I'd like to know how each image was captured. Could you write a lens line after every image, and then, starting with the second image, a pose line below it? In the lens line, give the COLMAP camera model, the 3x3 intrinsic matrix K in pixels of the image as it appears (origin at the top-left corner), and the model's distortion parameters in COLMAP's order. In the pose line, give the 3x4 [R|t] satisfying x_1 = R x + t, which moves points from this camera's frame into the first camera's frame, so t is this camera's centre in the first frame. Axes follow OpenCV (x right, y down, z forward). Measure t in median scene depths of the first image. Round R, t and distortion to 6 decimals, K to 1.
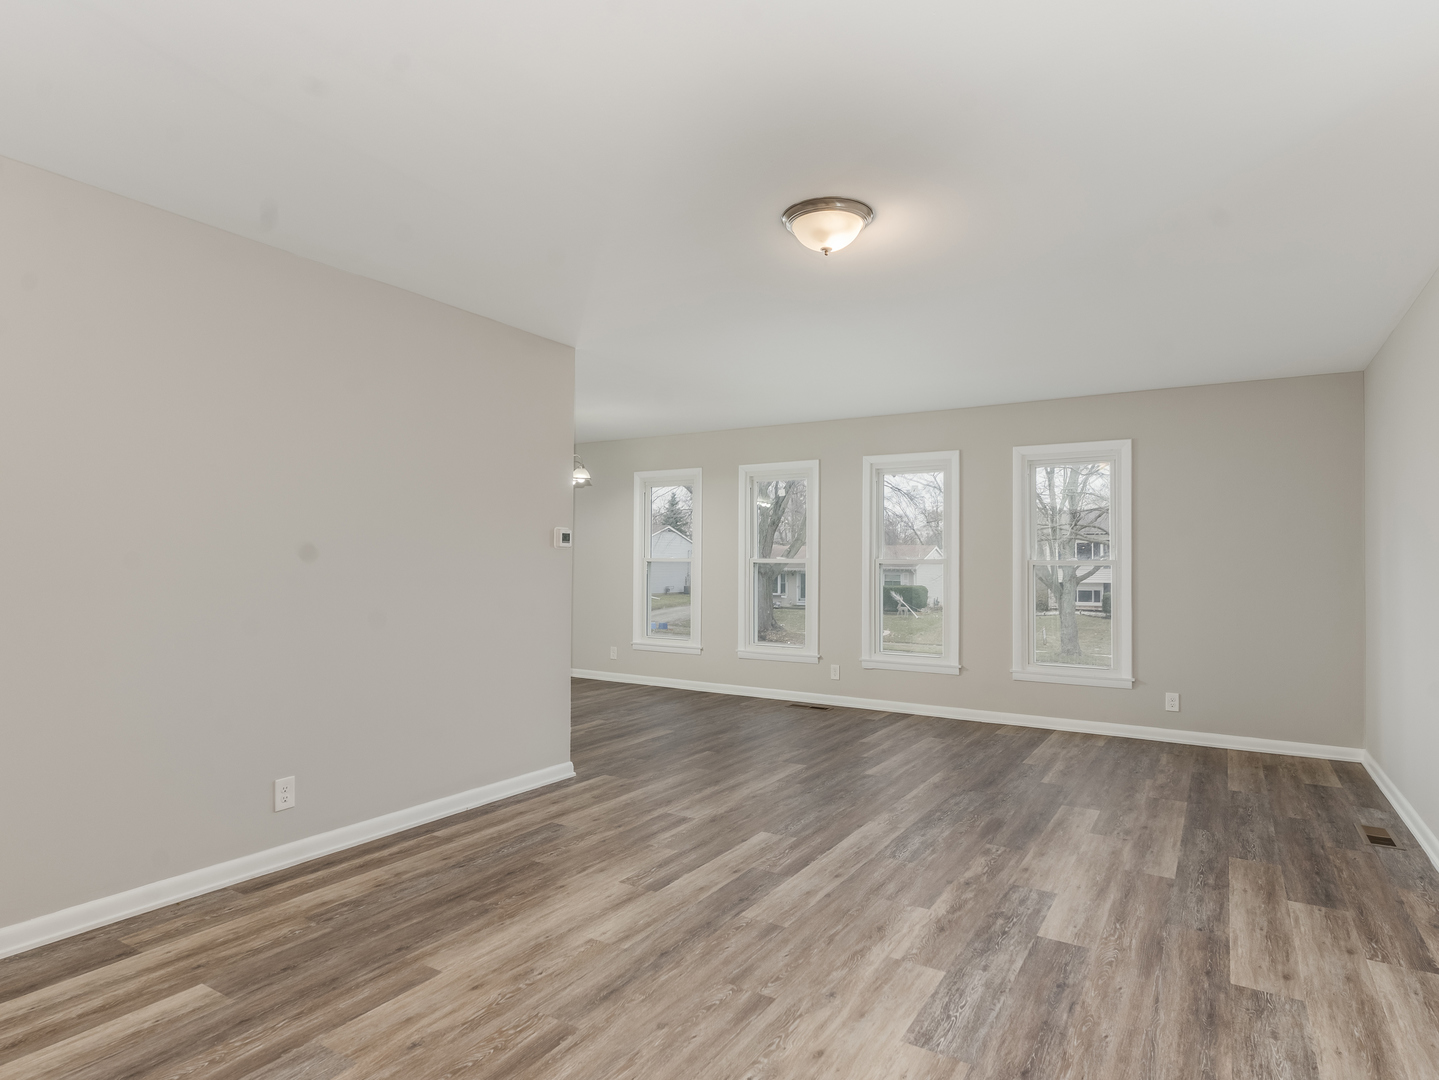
lens RADIAL K [[771.5, 0, 720.3], [0, 771.5, 546.3], [0, 0, 1]] dist [0.004668, 0.000937]
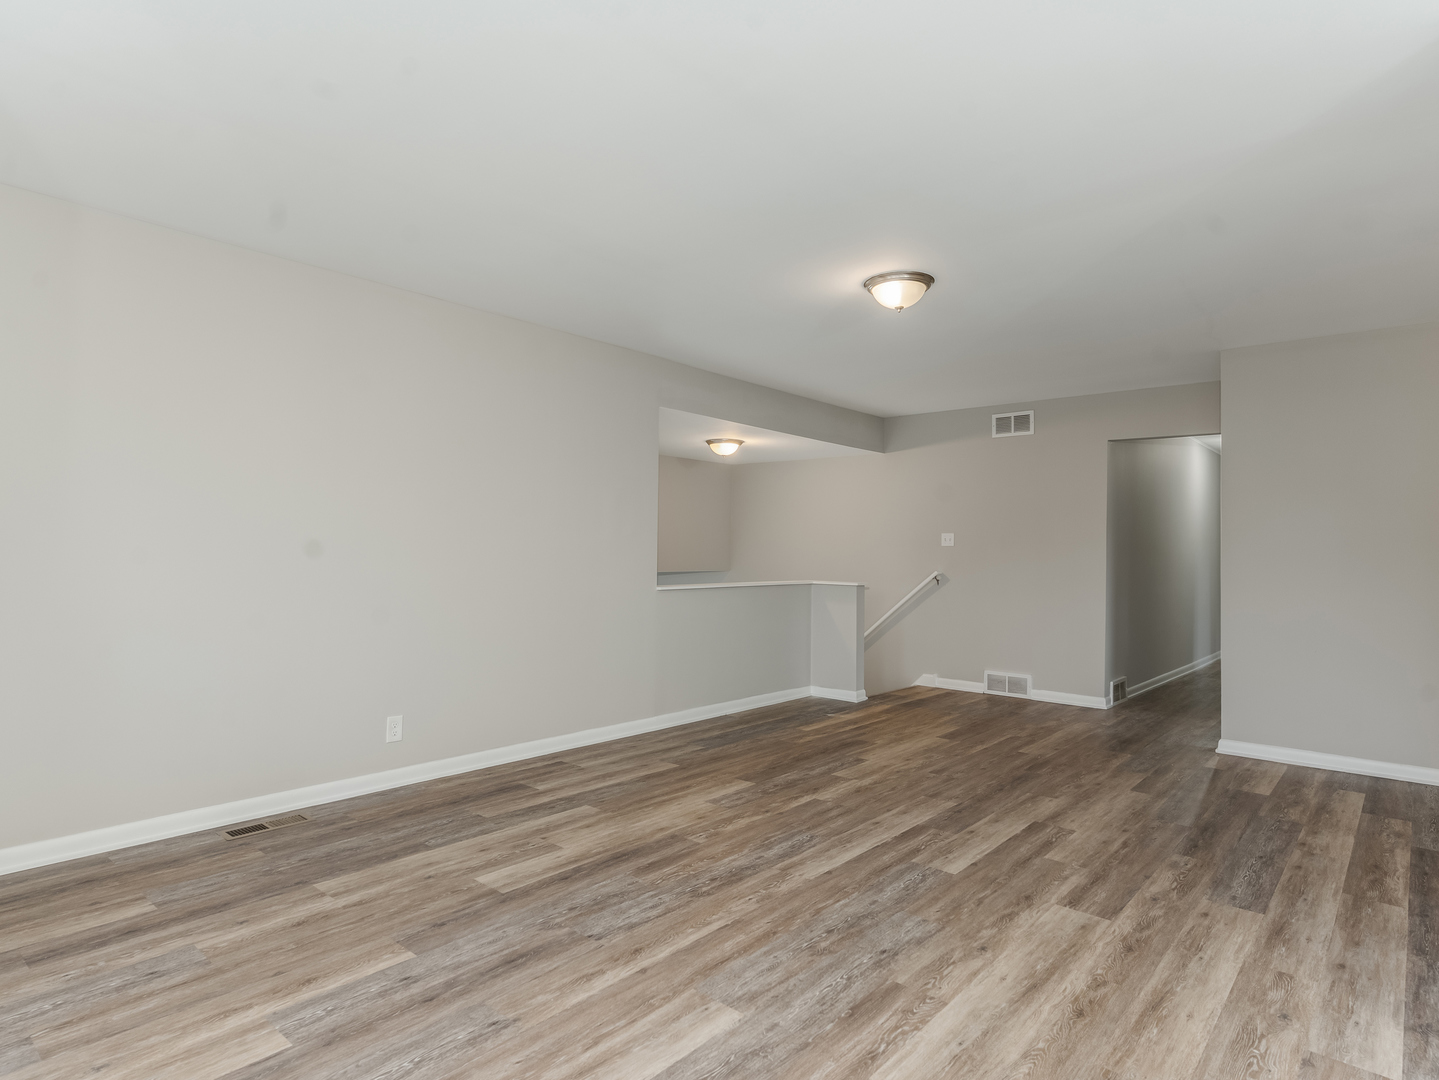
lens RADIAL K [[771.5, 0, 718.4], [0, 771.5, 545.6], [0, 0, 1]] dist [0.004668, 0.000937]
pose [[-0.985485, -0.018601, 0.168741, 0.181783], [-0.024106, 0.999240, -0.030634, 0.058789], [-0.168043, -0.034257, -0.985184, 2.000654]]
